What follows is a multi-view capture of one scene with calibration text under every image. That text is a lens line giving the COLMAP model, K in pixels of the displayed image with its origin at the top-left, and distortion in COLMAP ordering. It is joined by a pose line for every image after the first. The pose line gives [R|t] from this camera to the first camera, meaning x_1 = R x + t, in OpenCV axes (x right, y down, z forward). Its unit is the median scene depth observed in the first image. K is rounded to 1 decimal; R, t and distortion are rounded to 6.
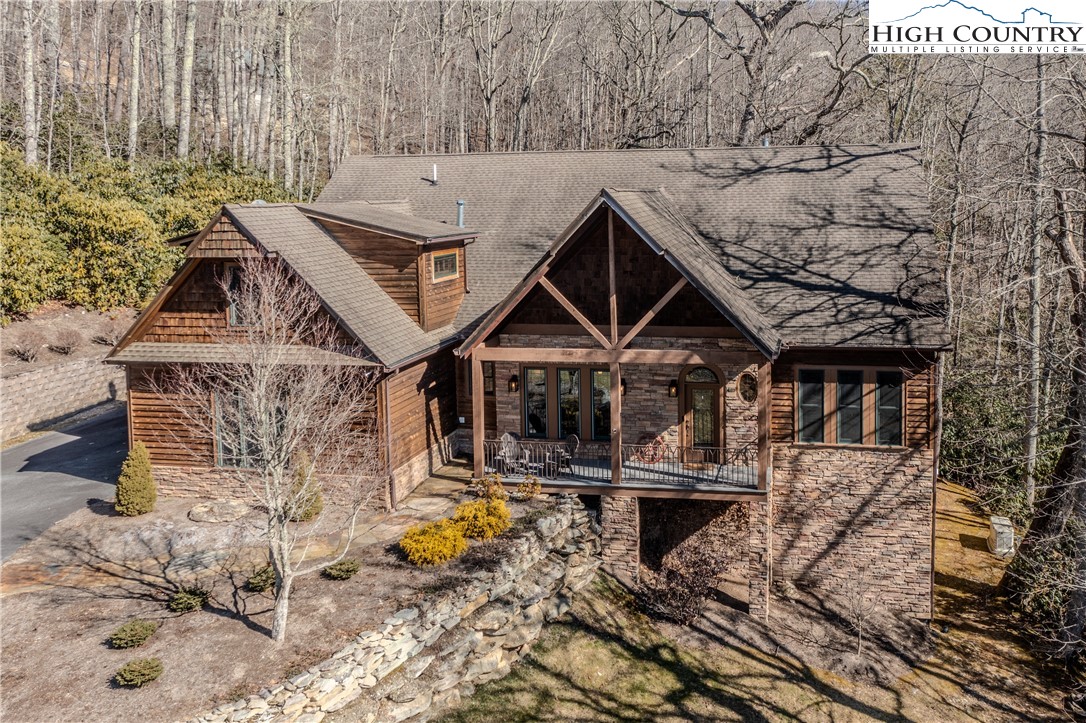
lens RADIAL K [[887.4, 0, 642.2], [0, 887.4, 253.0], [0, 0, 1]] dist [-0.009273, 0.002166]
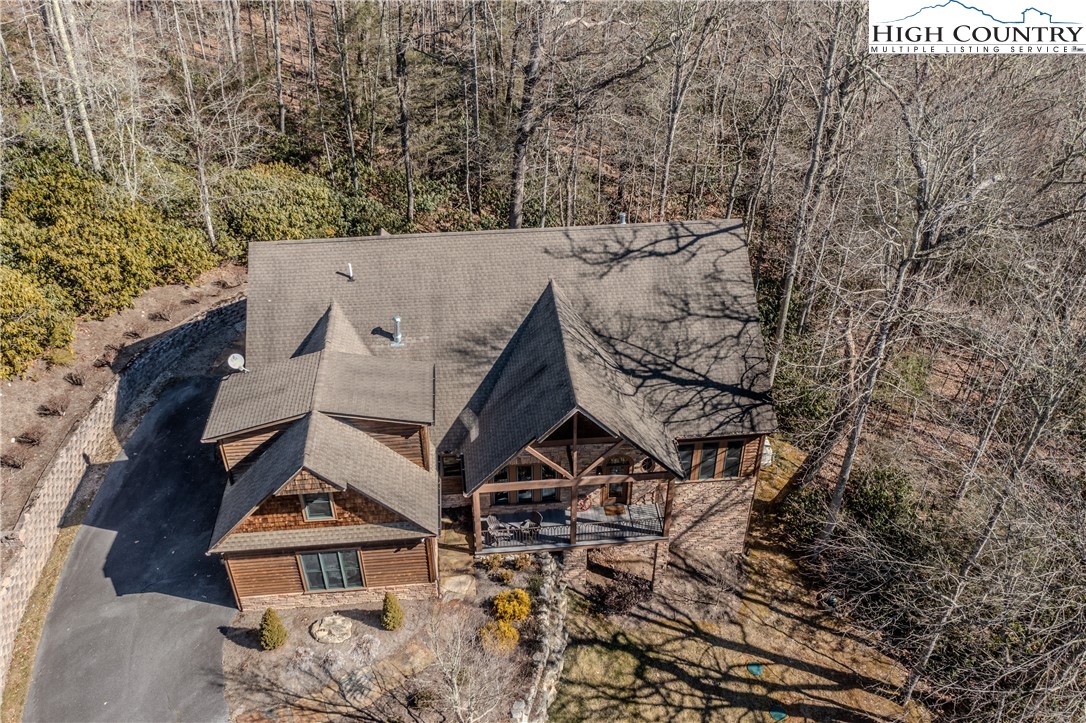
lens RADIAL K [[866.9, 0, 535.2], [0, 866.9, 346.5], [0, 0, 1]] dist [-0.013385, -0.008357]
pose [[0.960440, -0.152553, 0.232987, -0.375691], [0.013990, 0.861988, 0.506736, -0.765609], [-0.278136, -0.483430, 0.830021, -0.063571]]
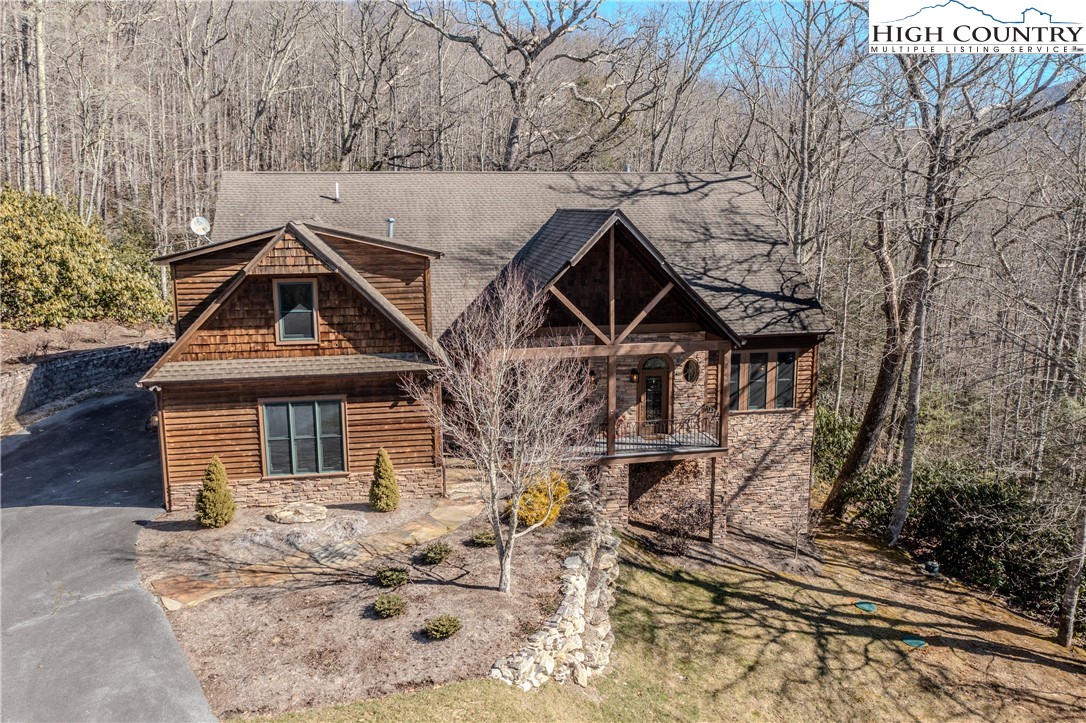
lens RADIAL K [[861.1, 0, 543.0], [0, 861.1, 361.5], [0, 0, 1]] dist [-0.012932, -0.001751]
pose [[0.930704, -0.057193, 0.361275, -0.512909], [0.018042, 0.993676, 0.110829, 0.000736], [-0.365329, -0.096631, 0.925849, -0.043092]]
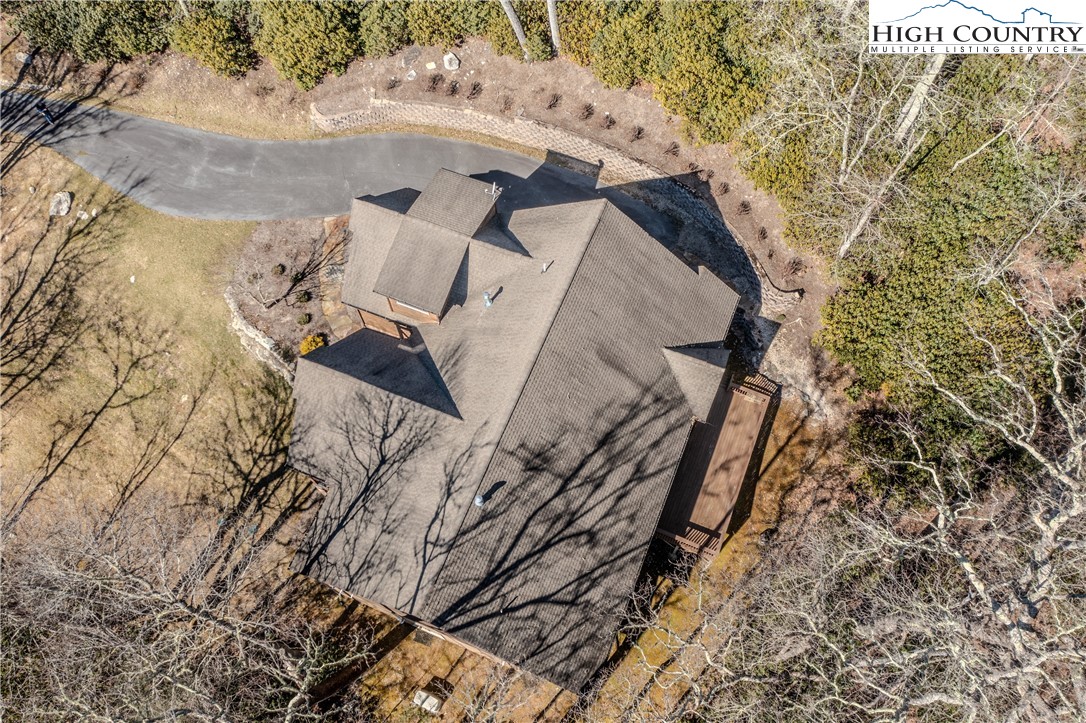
lens RADIAL K [[861.1, 0, 543.0], [0, 861.1, 361.5], [0, 0, 1]] dist [-0.012932, -0.001751]
pose [[-0.197836, 0.900802, -0.386545, 0.520486], [-0.042851, 0.386014, 0.921497, -1.633782], [0.979298, 0.198869, -0.037767, 1.439546]]
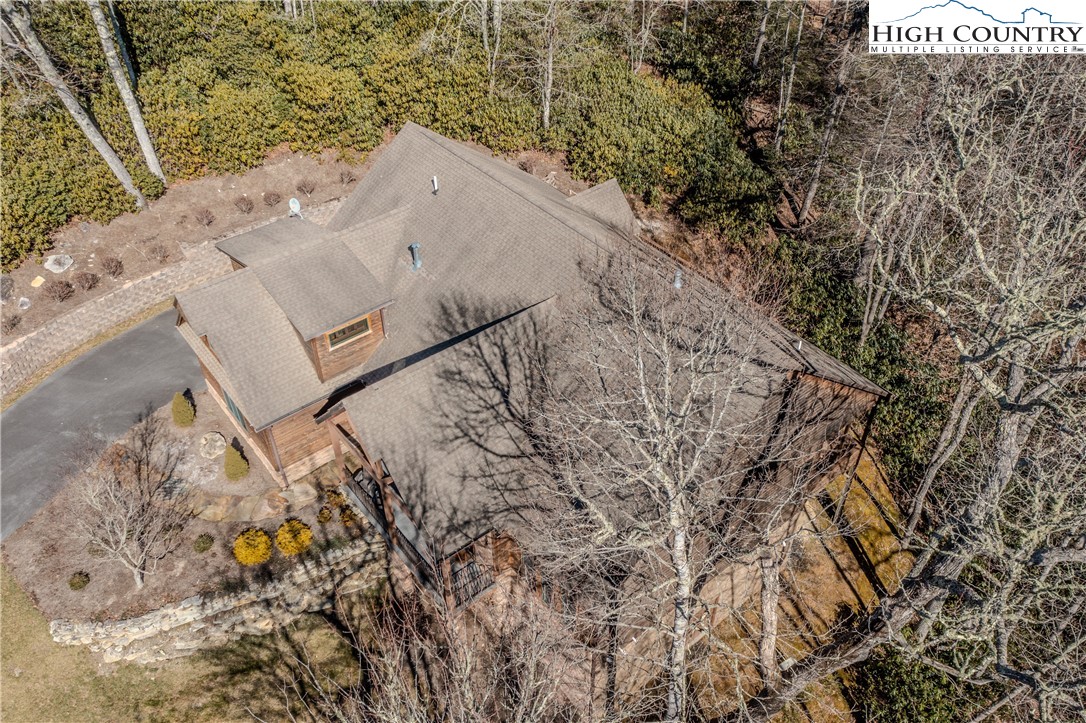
lens RADIAL K [[861.1, 0, 543.0], [0, 861.1, 361.5], [0, 0, 1]] dist [-0.012932, -0.001751]
pose [[0.763309, 0.426277, -0.485436, 0.668986], [-0.046023, 0.785381, 0.617300, -0.796892], [0.644392, -0.448849, 0.619106, 0.412786]]
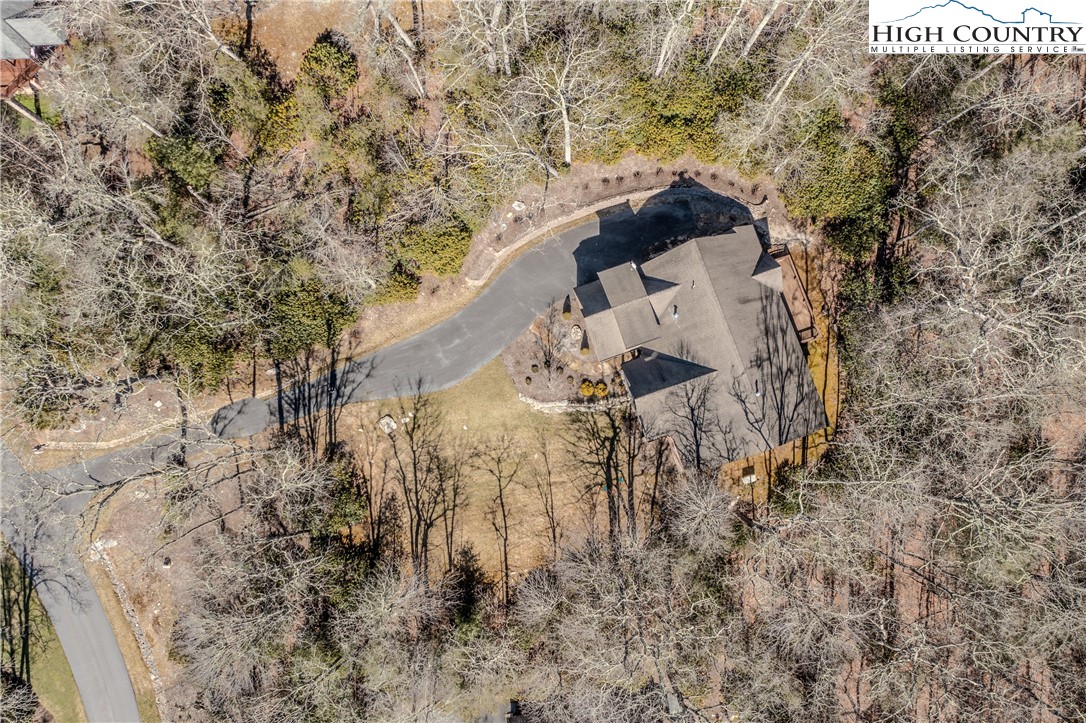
lens RADIAL K [[824.2, 0, 540.8], [0, 824.2, 340.1], [0, 0, 1]] dist [-0.082969, -0.000202]
pose [[0.500582, 0.854166, -0.140772, 0.026840], [-0.036775, 0.183448, 0.982341, -3.276592], [0.864907, -0.486566, 0.123243, 0.302665]]
